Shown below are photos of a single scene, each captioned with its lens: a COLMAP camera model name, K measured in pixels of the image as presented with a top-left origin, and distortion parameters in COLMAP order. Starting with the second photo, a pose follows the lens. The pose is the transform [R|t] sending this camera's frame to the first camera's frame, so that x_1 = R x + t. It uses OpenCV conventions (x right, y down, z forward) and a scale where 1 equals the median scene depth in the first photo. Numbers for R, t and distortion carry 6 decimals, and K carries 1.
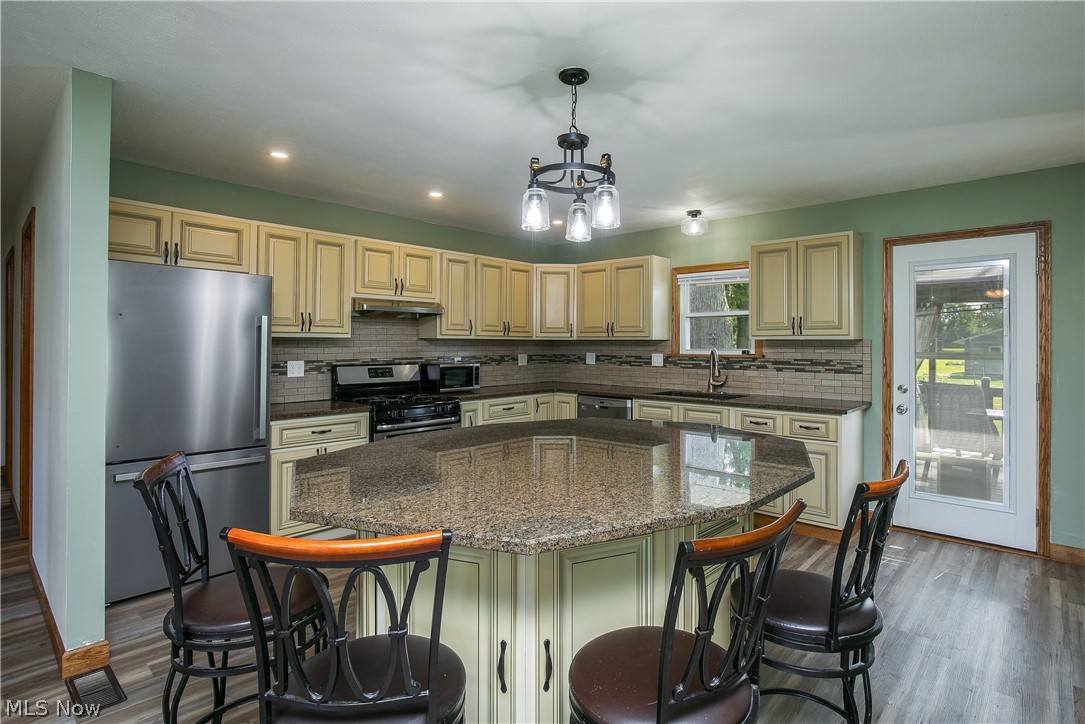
lens RADIAL K [[551.7, 0, 569.5], [0, 551.7, 341.4], [0, 0, 1]] dist [-0.013965, 0.002342]
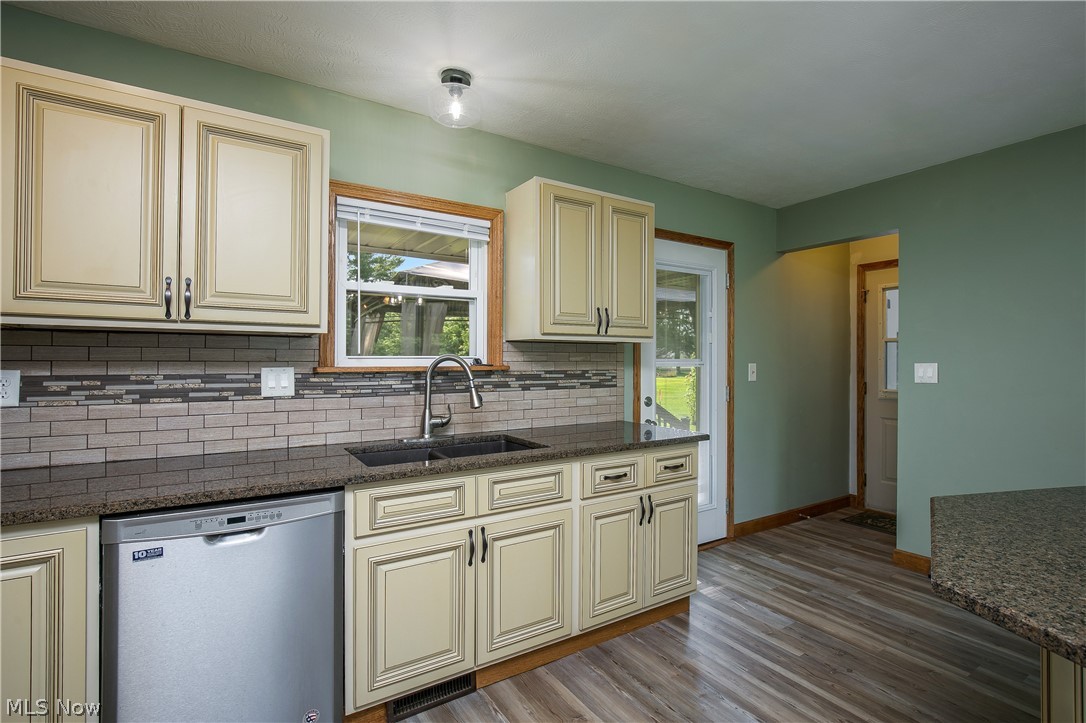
lens RADIAL K [[516.8, 0, 544.8], [0, 516.8, 358.2], [0, 0, 1]] dist [-0.023944, 0.006506]
pose [[0.268045, -0.000424, 0.963406, -0.209140], [-0.005620, 0.999982, 0.002003, 0.016249], [-0.963390, -0.005951, 0.268038, 0.868382]]
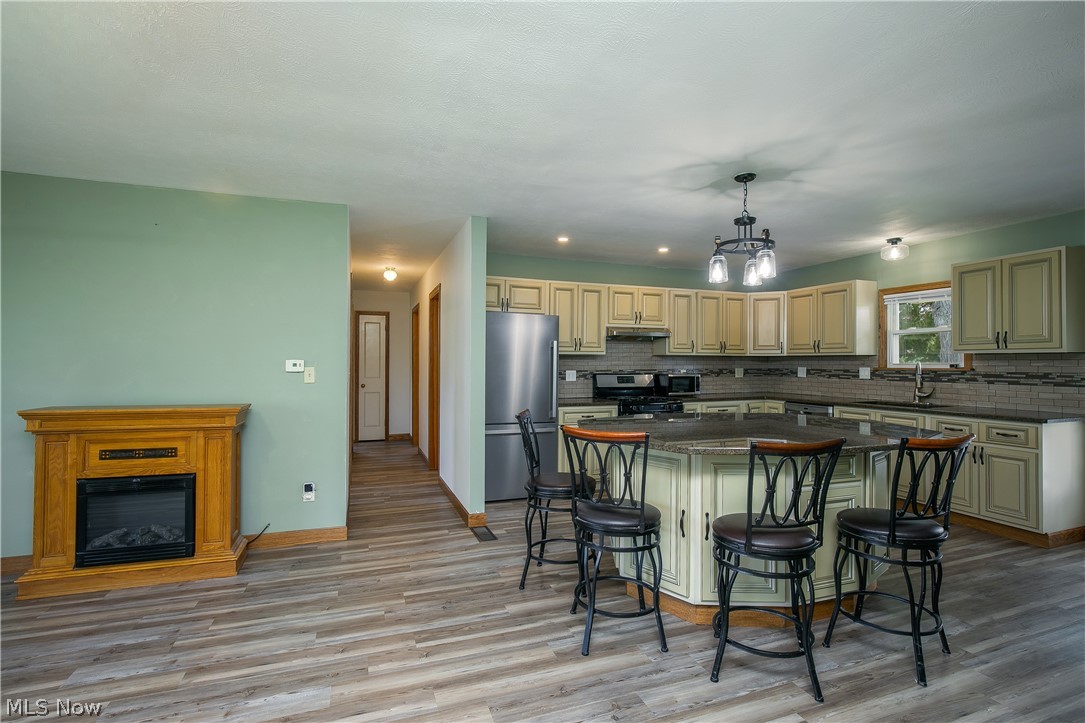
lens RADIAL K [[516.3, 0, 541.4], [0, 516.3, 359.8], [0, 0, 1]] dist [-0.023944, 0.006506]
pose [[0.878589, -0.002928, -0.477569, 0.100105], [0.002134, 0.999995, -0.002205, 0.009484], [0.477574, 0.000918, 0.878591, -0.266541]]
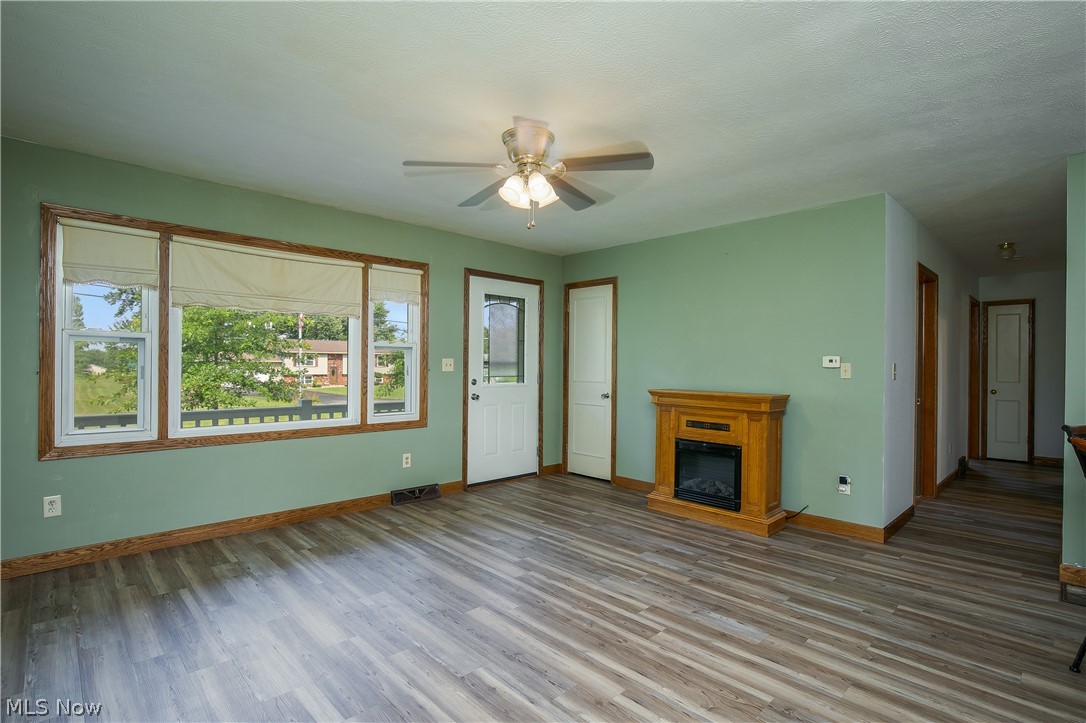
lens RADIAL K [[516.8, 0, 551.6], [0, 516.8, 367.4], [0, 0, 1]] dist [-0.023944, 0.006506]
pose [[-0.068889, 0.003466, -0.997618, 0.265119], [-0.001936, 0.999992, 0.003608, 0.024104], [0.997622, 0.002180, -0.068881, -0.137493]]
